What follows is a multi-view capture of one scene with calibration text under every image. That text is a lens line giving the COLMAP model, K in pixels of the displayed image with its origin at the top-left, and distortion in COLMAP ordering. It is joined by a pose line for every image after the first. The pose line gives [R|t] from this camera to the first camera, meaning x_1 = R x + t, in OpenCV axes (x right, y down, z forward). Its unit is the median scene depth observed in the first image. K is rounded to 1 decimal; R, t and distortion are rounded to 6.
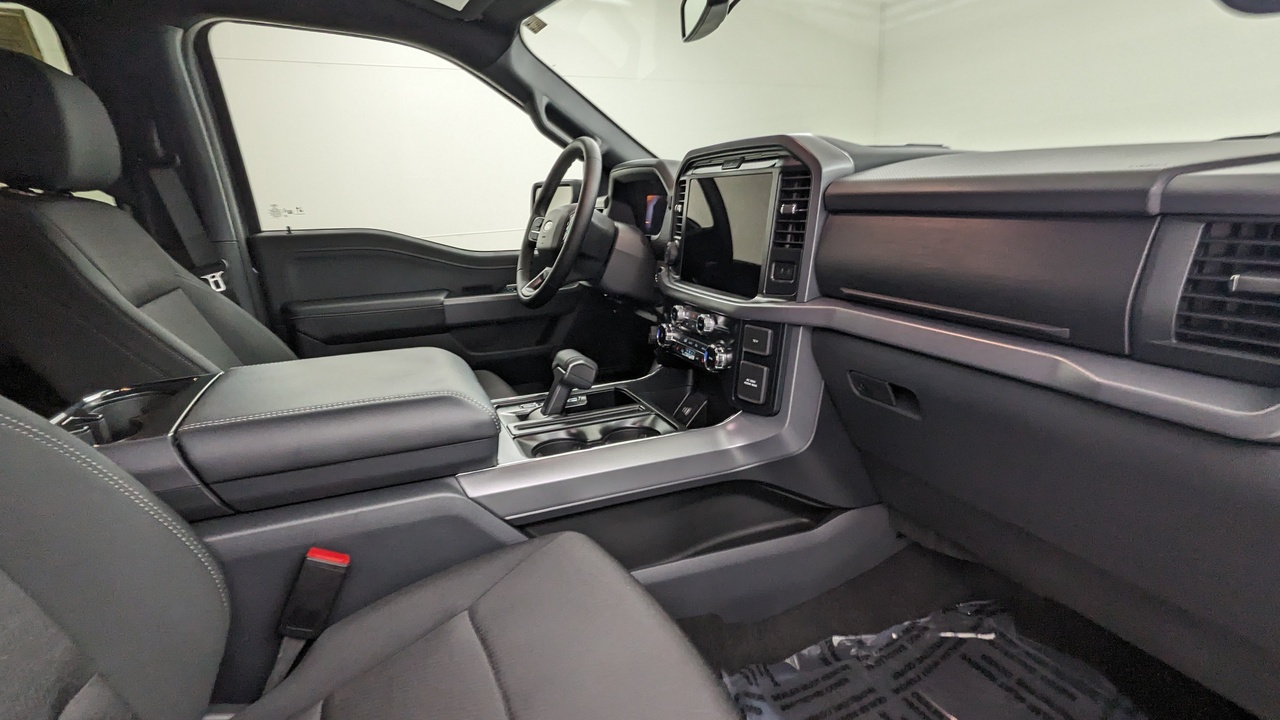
lens RADIAL K [[628.2, 0, 651.5], [0, 628.2, 352.4], [0, 0, 1]] dist [0.009215, -0.001568]
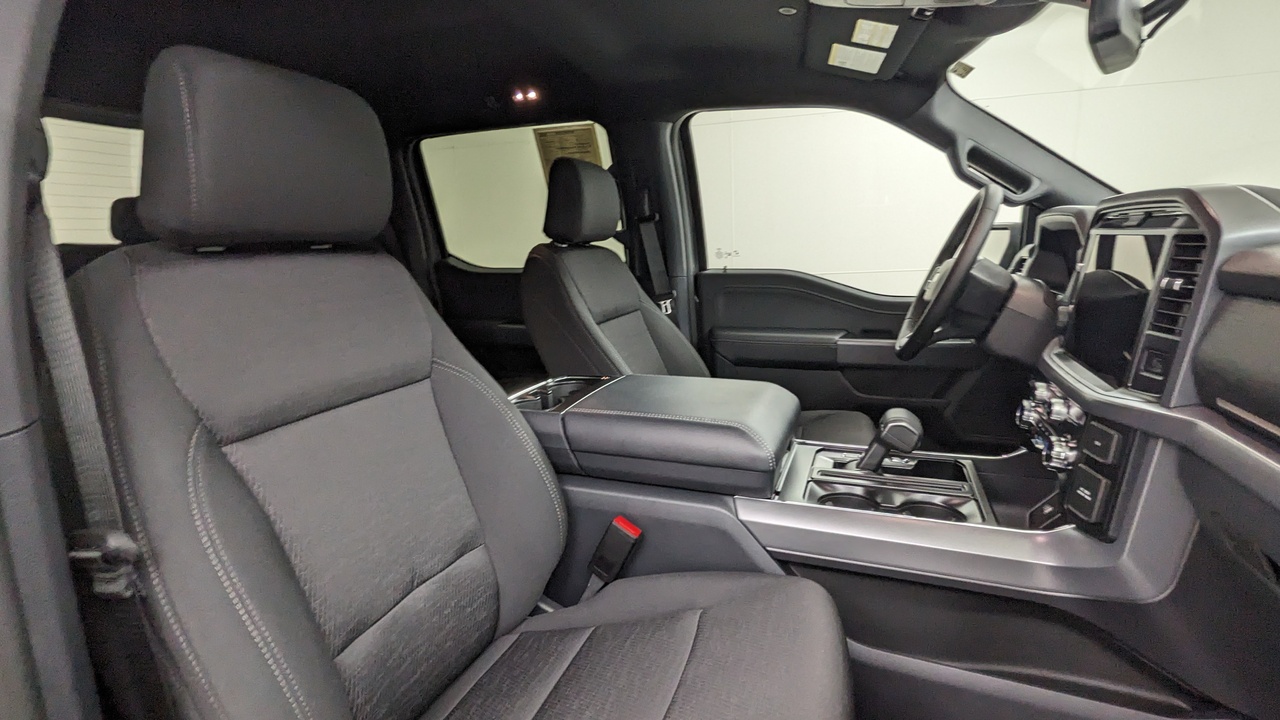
lens RADIAL K [[603.2, 0, 608.7], [0, 603.2, 354.8], [0, 0, 1]] dist [0.004339, -0.001257]
pose [[0.719525, 0.133889, -0.681437, 0.194132], [-0.164080, 0.986233, 0.020524, -0.036852], [0.674804, 0.097043, 0.731589, 0.005405]]
